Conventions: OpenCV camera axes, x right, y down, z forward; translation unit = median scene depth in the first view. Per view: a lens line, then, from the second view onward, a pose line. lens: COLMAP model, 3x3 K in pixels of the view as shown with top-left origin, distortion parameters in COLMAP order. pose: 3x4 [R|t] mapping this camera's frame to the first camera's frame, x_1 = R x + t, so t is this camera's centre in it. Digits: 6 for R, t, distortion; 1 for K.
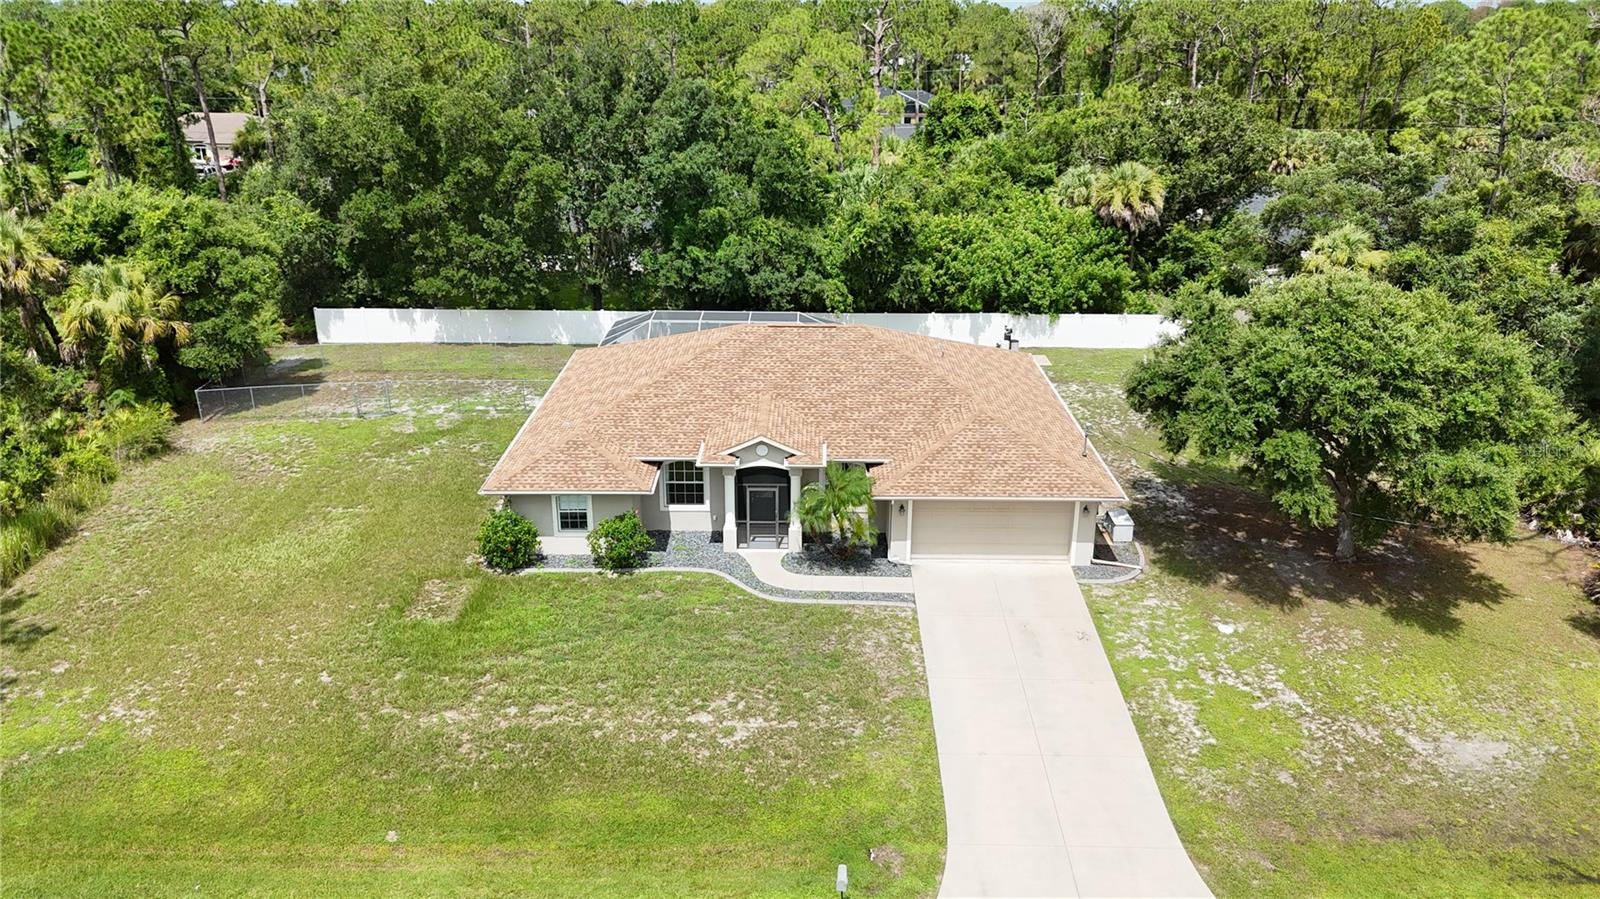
lens RADIAL K [[1201.7, 0, 800.0], [0, 1201.7, 449.5], [0, 0, 1]] dist [0.054090, -0.042918]
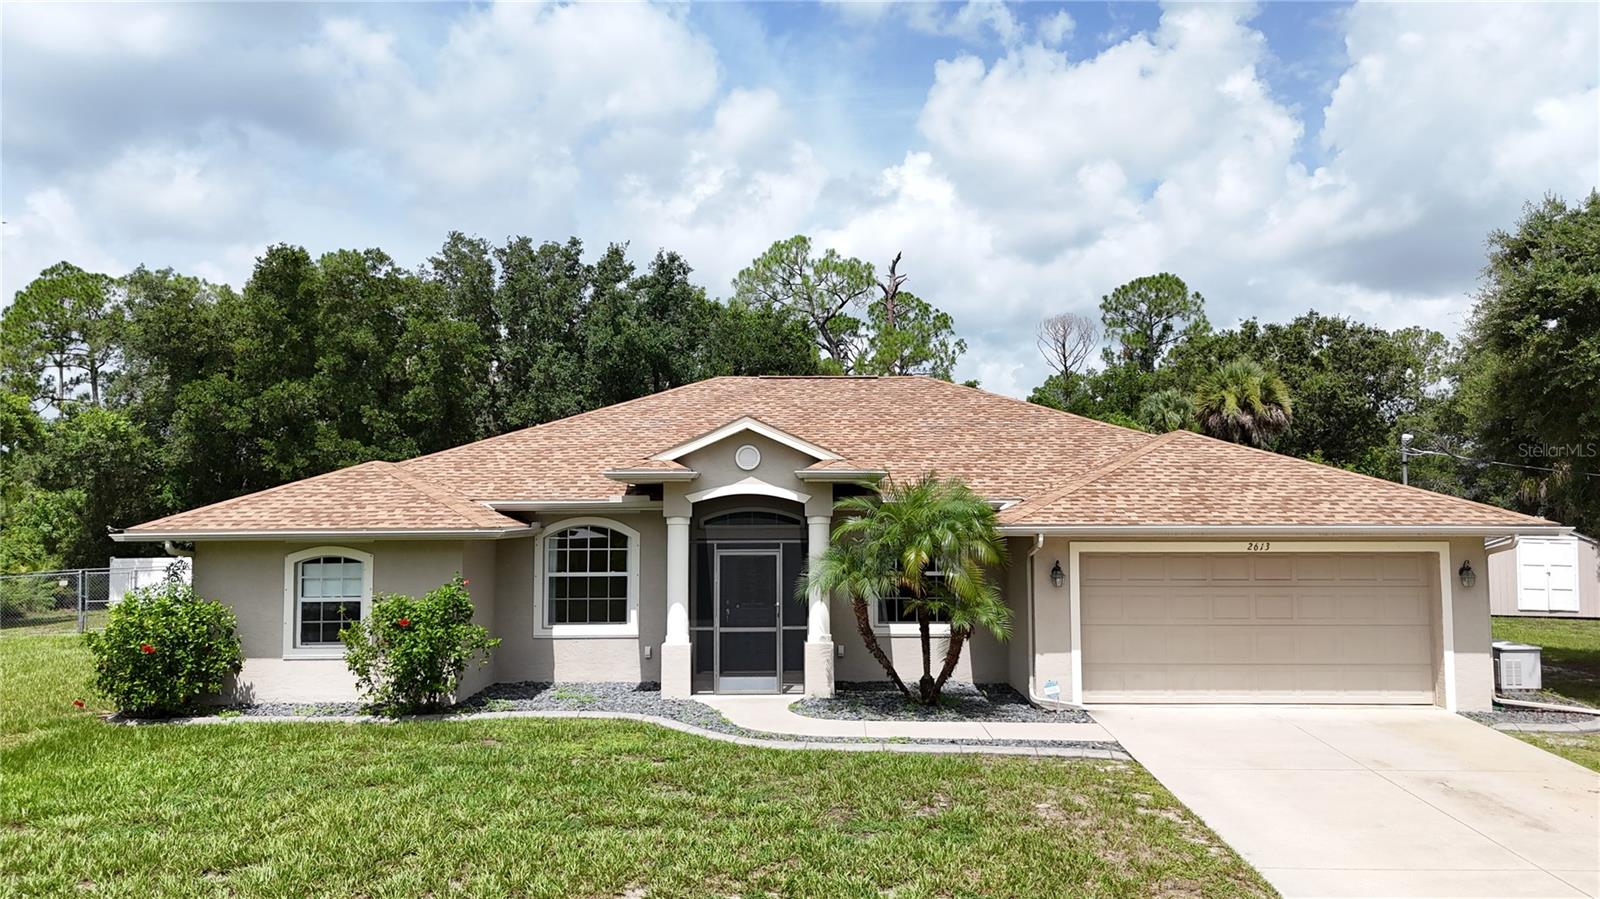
lens RADIAL K [[1191.4, 0, 795.4], [0, 1191.4, 449.6], [0, 0, 1]] dist [0.032787, 0.000410]
pose [[0.999957, -0.006306, 0.006822, -0.016091], [0.008505, 0.916769, -0.399328, 0.185684], [-0.003736, 0.399369, 0.916783, 0.572707]]
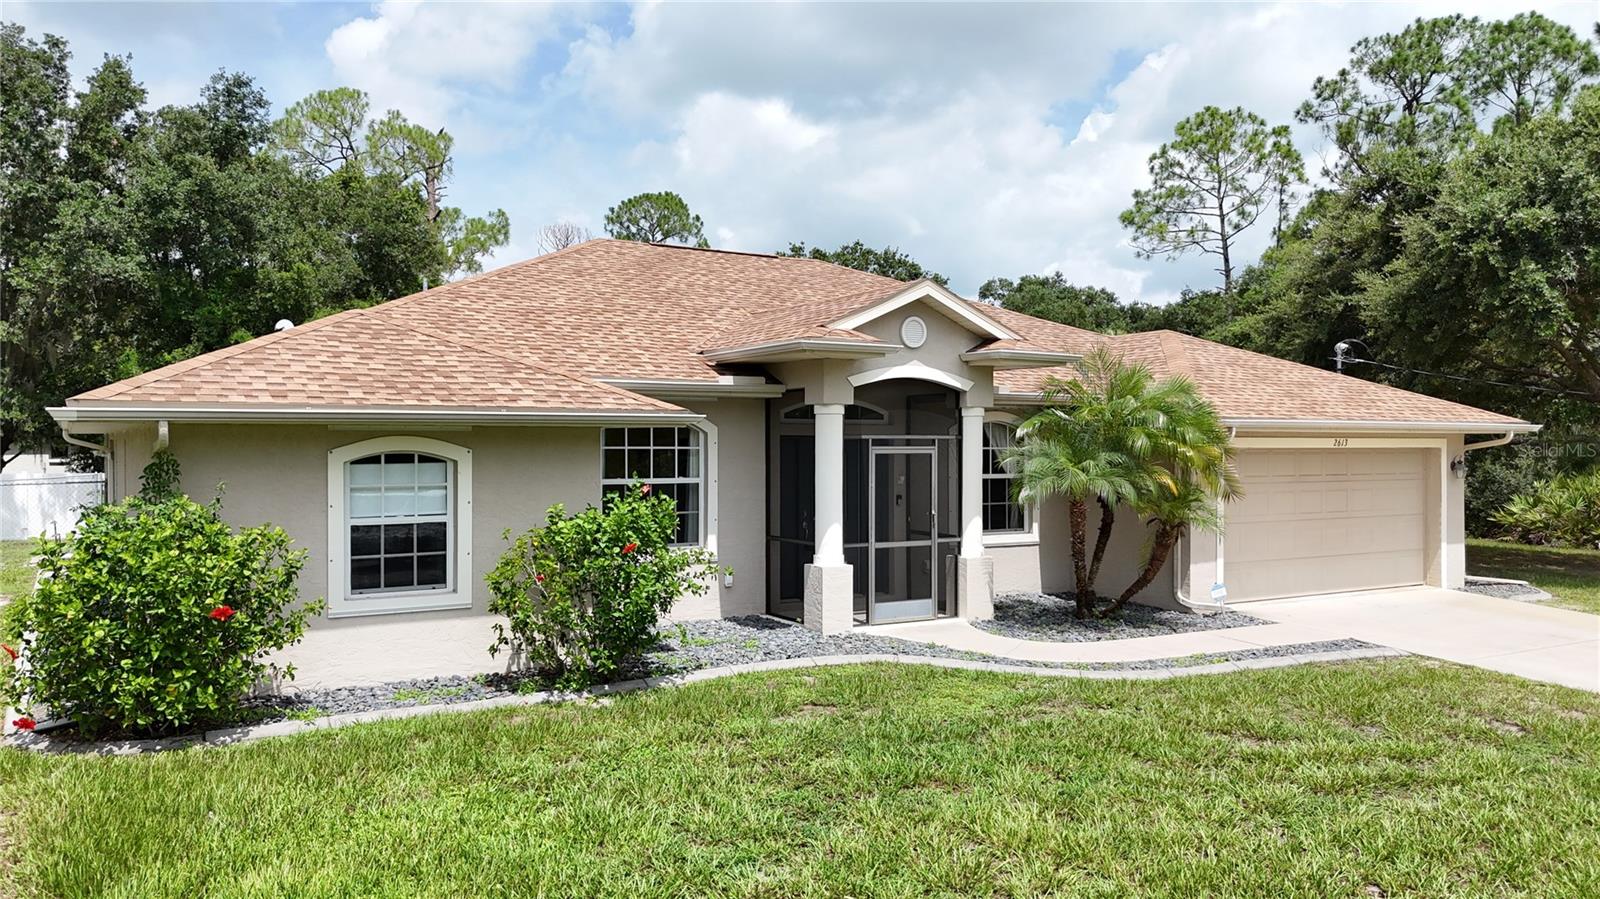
lens RADIAL K [[1201.7, 0, 800.0], [0, 1201.7, 449.5], [0, 0, 1]] dist [0.054090, -0.042918]
pose [[0.848034, -0.004195, 0.529925, -0.265499], [0.183686, 0.940305, -0.286508, 0.138699], [-0.497089, 0.340308, 0.798181, 0.730508]]
